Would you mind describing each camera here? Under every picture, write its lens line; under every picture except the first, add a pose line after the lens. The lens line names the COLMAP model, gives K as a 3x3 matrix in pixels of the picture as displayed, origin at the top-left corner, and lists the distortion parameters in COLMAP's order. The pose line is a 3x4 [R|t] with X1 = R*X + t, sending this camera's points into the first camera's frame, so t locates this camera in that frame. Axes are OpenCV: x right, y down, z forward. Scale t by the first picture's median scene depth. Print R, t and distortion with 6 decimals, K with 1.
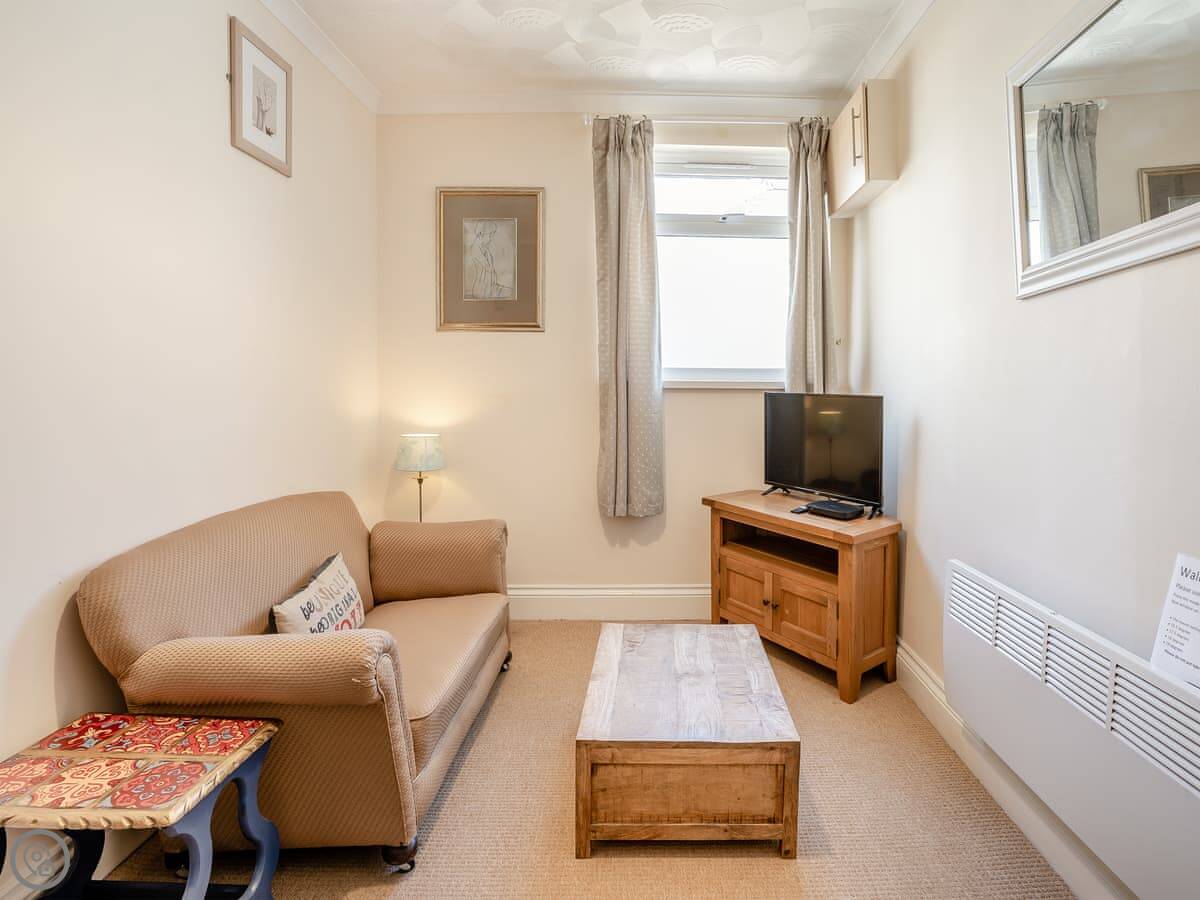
lens RADIAL K [[614.3, 0, 597.9], [0, 614.3, 435.9], [0, 0, 1]] dist [-0.073346, 0.030731]
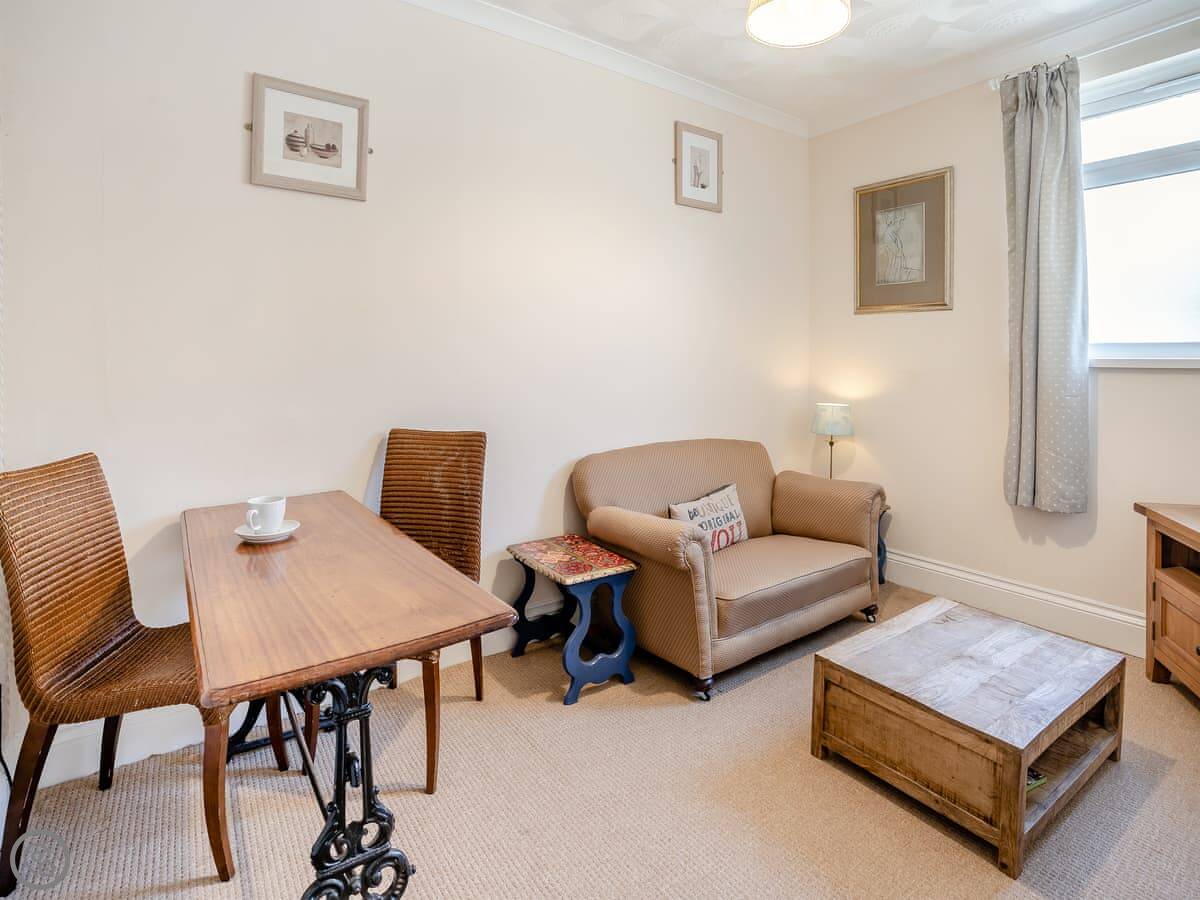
lens RADIAL K [[614.3, 0, 597.9], [0, 614.3, 435.9], [0, 0, 1]] dist [-0.073346, 0.030731]
pose [[0.570125, 0.099001, -0.815571, 0.444930], [-0.069679, 0.994963, 0.072068, 0.006301], [0.818598, 0.015741, 0.574151, -0.042246]]
